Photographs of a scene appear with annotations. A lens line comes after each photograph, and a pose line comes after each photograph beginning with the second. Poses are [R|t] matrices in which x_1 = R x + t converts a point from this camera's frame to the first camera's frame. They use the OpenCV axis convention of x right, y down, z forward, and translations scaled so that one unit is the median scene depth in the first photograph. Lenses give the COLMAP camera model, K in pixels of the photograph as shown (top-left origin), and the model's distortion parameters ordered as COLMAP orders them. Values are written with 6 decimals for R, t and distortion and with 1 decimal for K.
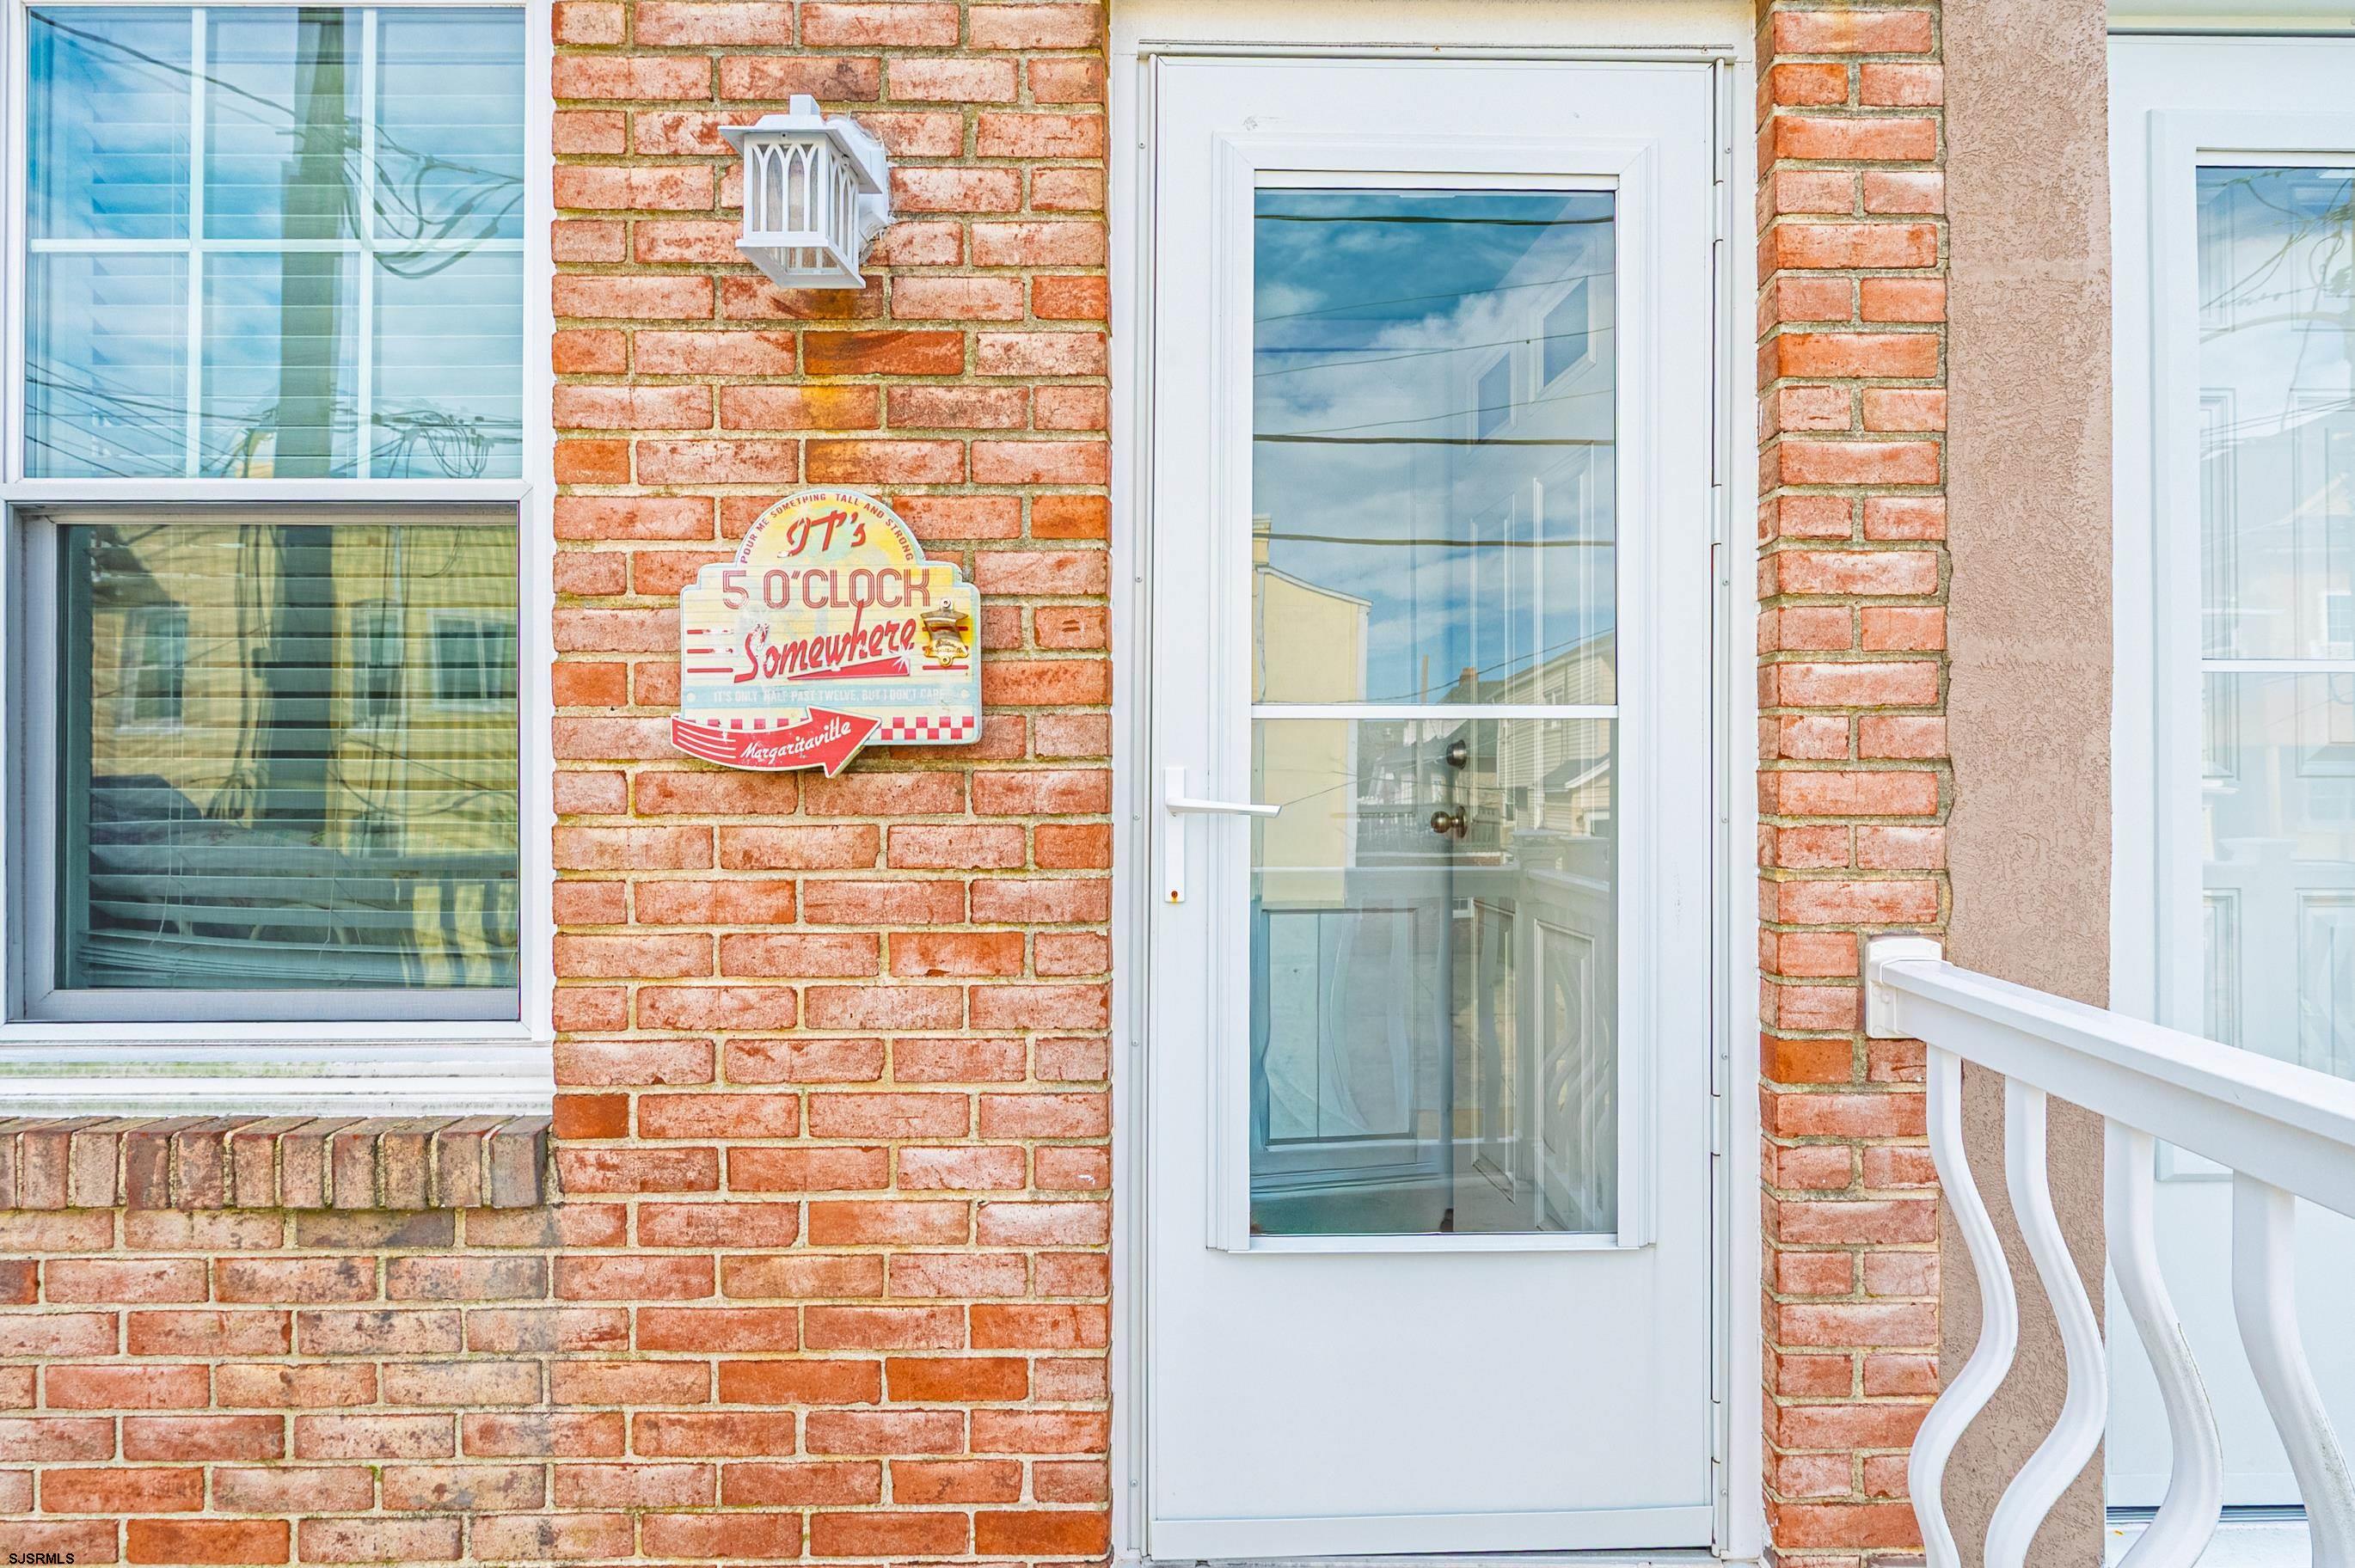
lens RADIAL K [[1034.8, 0, 1175.8], [0, 1034.8, 769.9], [0, 0, 1]] dist [-0.005071, 0.000667]
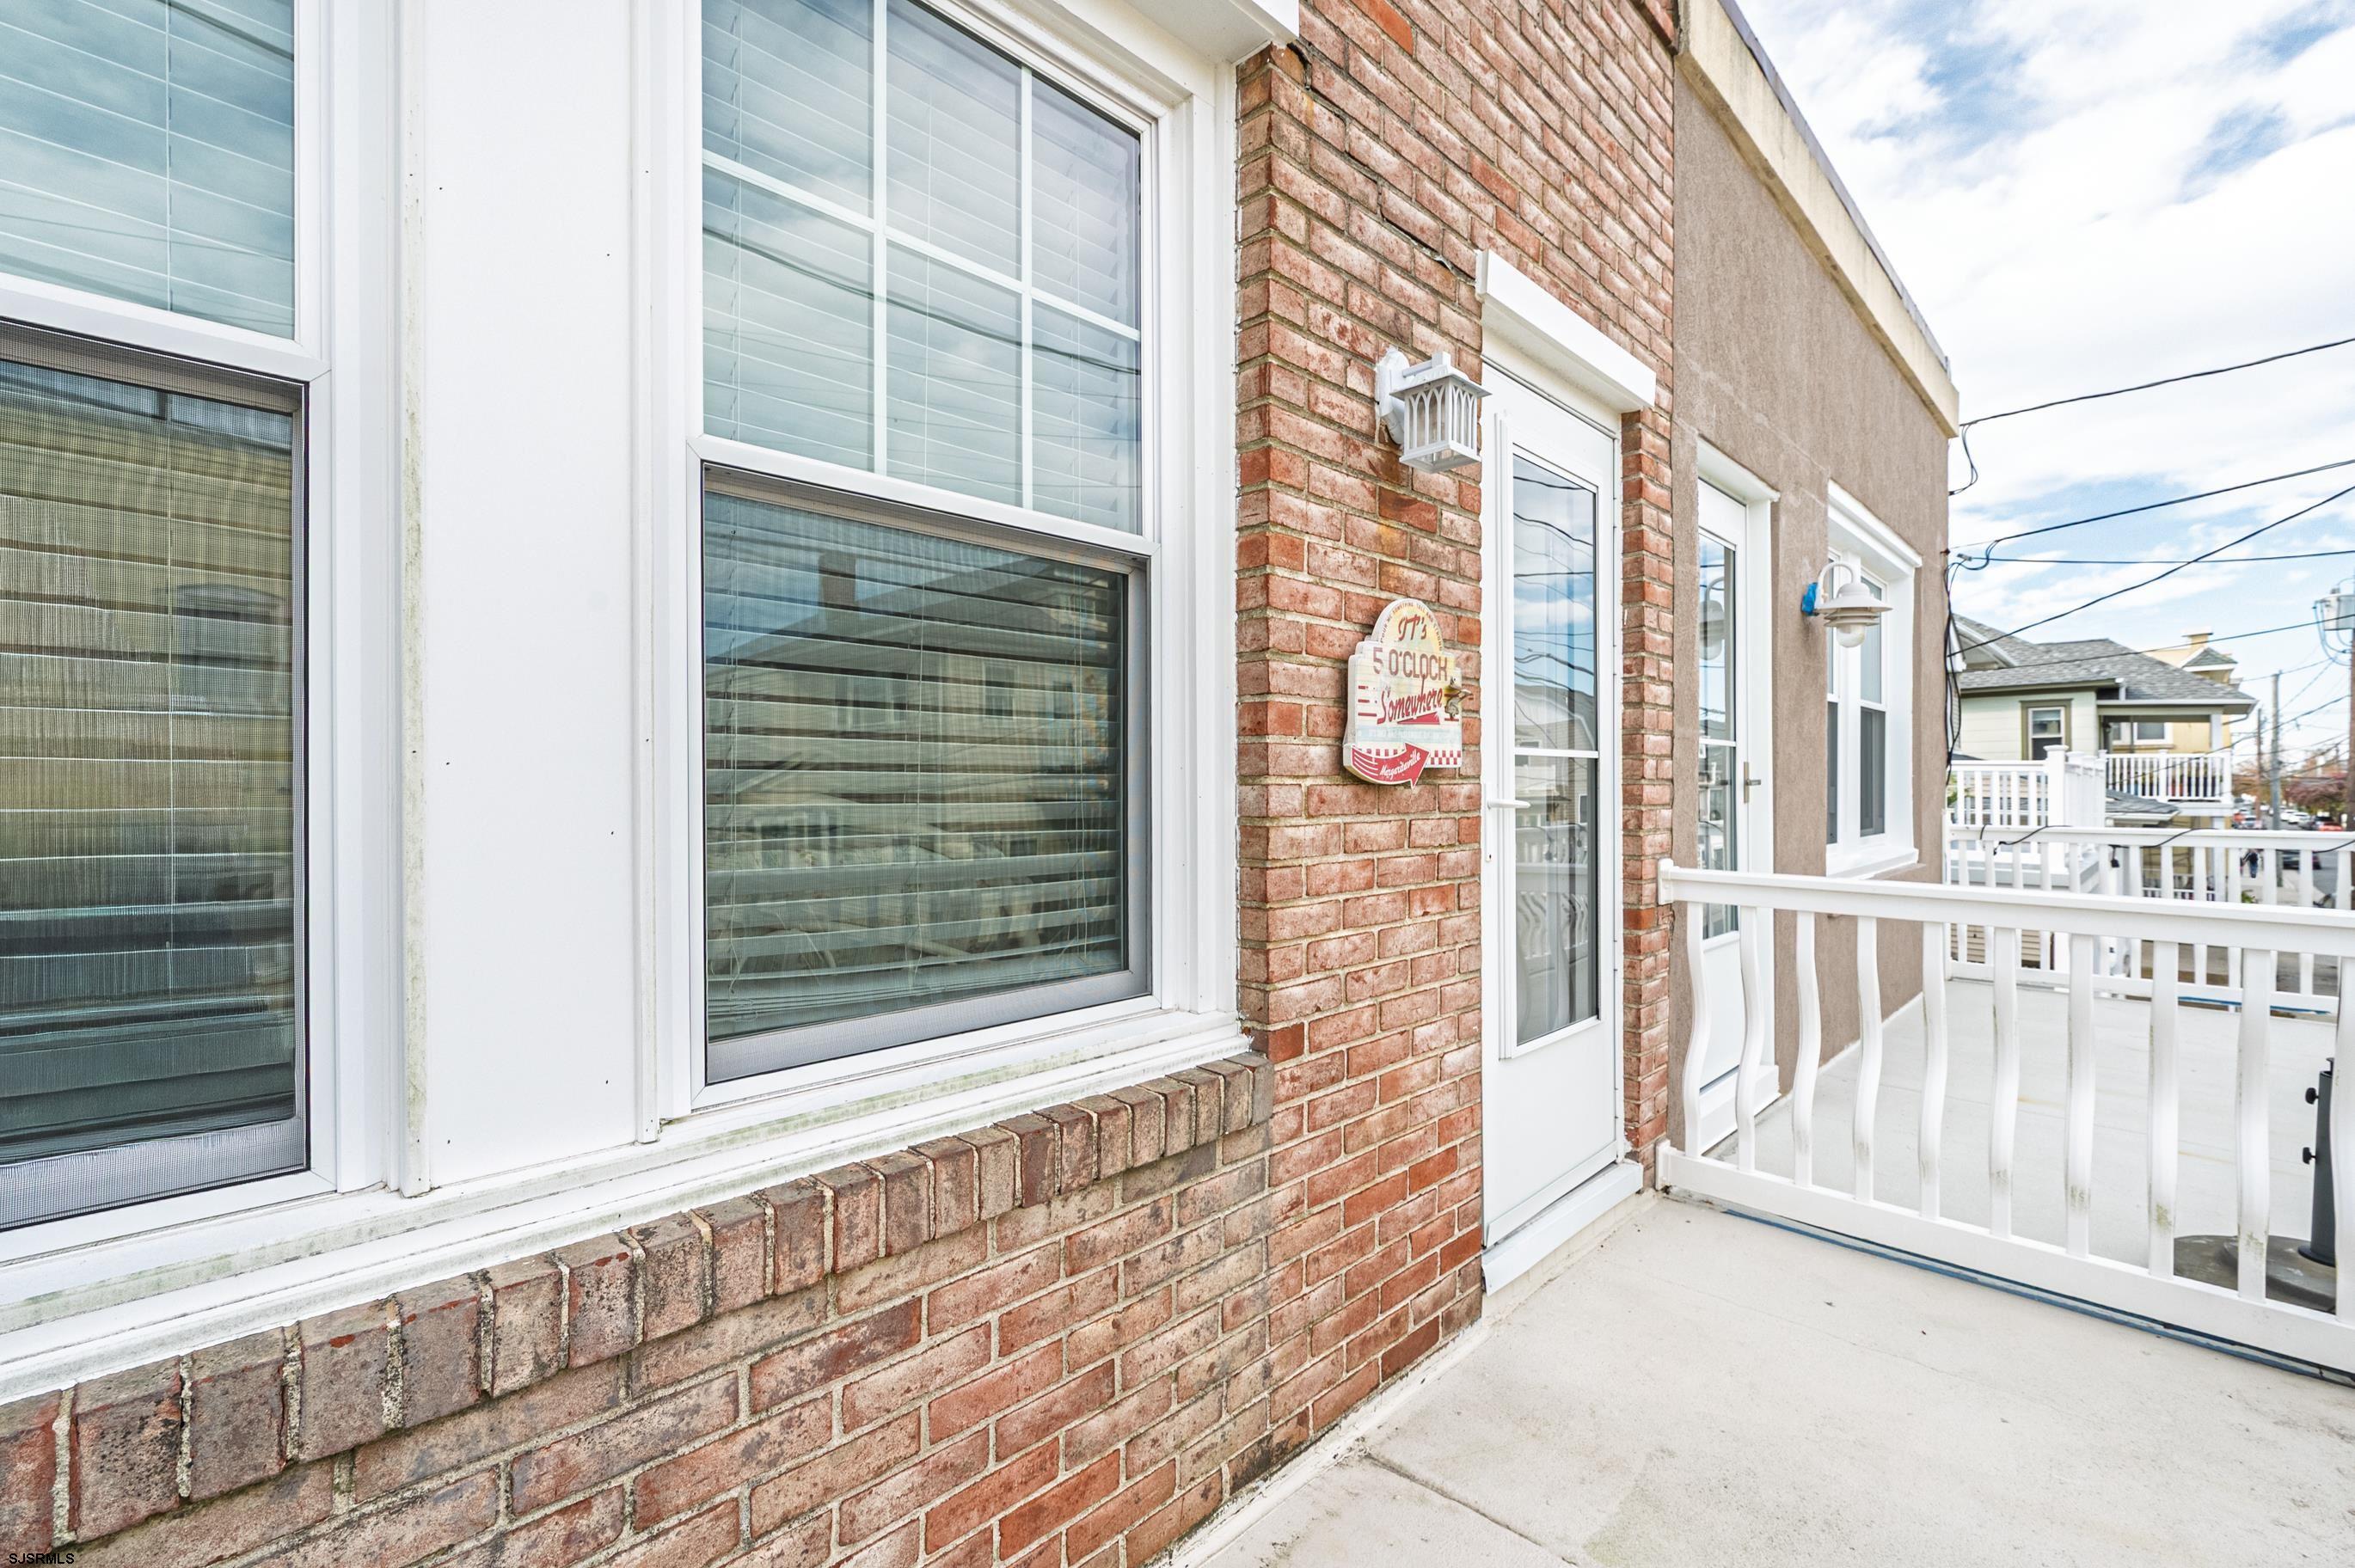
lens RADIAL K [[1034.8, 0, 1169.9], [0, 1034.8, 787.6], [0, 0, 1]] dist [-0.005071, 0.000667]
pose [[0.714241, -0.001571, 0.699898, -1.609720], [-0.000653, 0.999996, 0.002910, 0.001516], [-0.699900, -0.002536, 0.714237, 0.154244]]
